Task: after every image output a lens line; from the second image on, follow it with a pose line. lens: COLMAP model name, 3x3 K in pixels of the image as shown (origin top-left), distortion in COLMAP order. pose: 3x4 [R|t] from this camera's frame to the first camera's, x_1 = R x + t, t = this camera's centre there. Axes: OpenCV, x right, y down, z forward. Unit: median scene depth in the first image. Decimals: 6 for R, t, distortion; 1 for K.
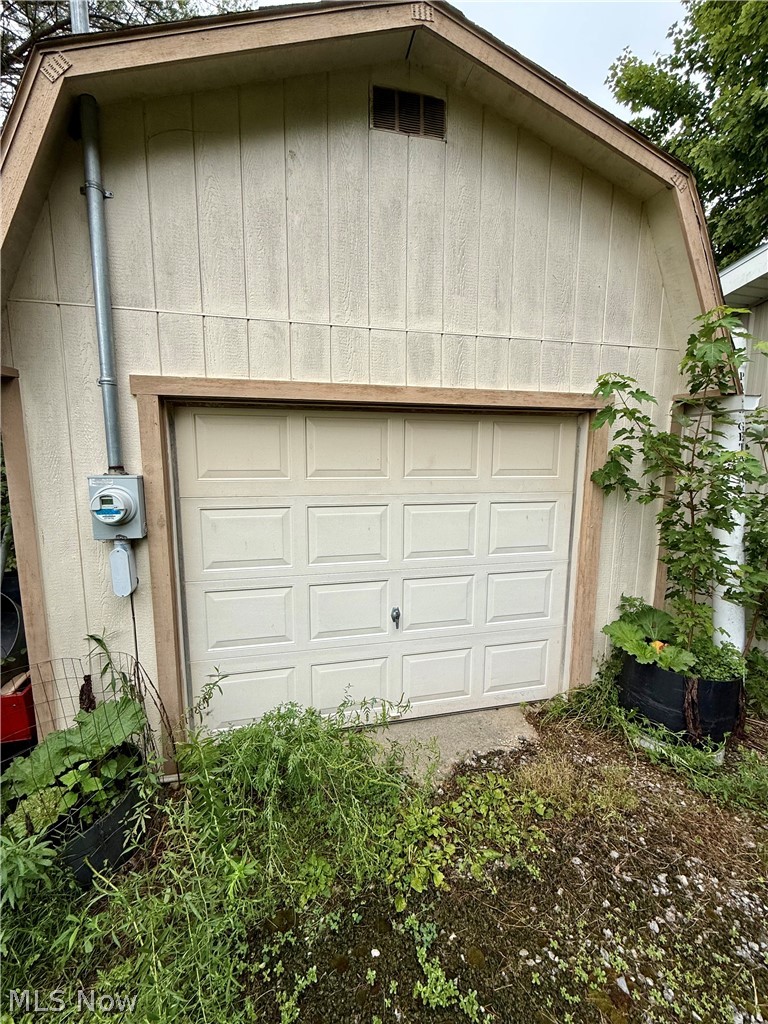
lens RADIAL K [[408.8, 0, 387.0], [0, 408.8, 510.0], [0, 0, 1]] dist [-0.000756, 0.000016]
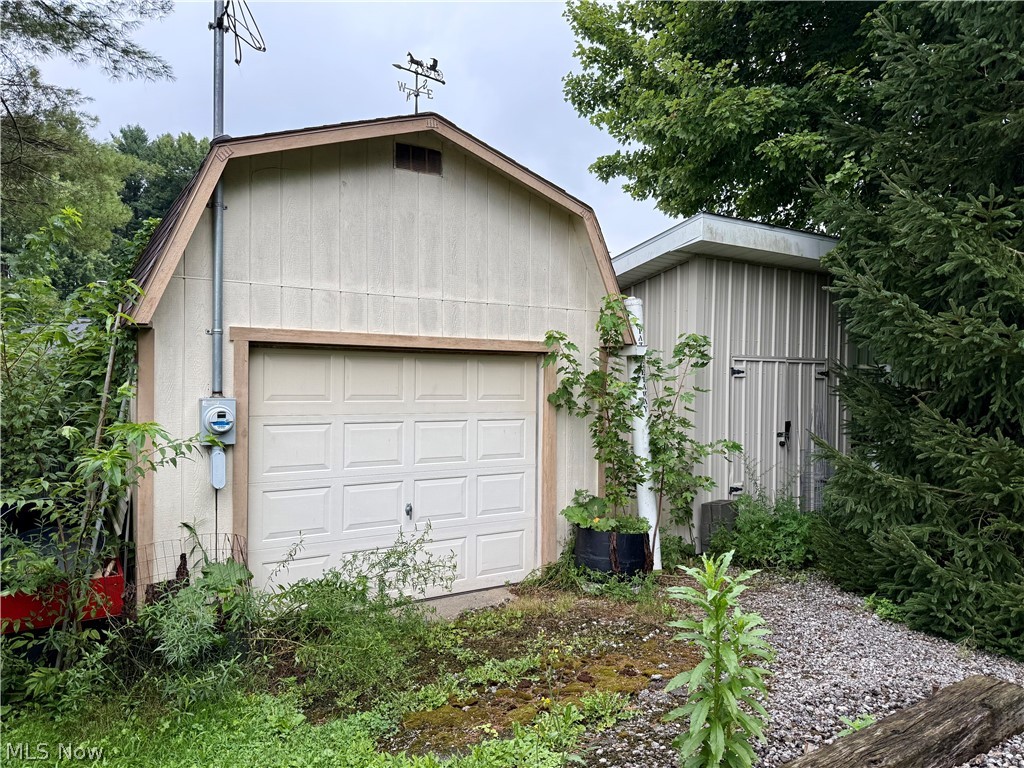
lens RADIAL K [[700.5, 0, 514.0], [0, 700.5, 386.4], [0, 0, 1]] dist [0.007608, 0.000964]
pose [[0.943241, 0.001592, 0.332105, -0.431359], [0.041896, 0.991429, -0.123747, 0.177620], [-0.329456, 0.130637, 0.935090, -1.301319]]
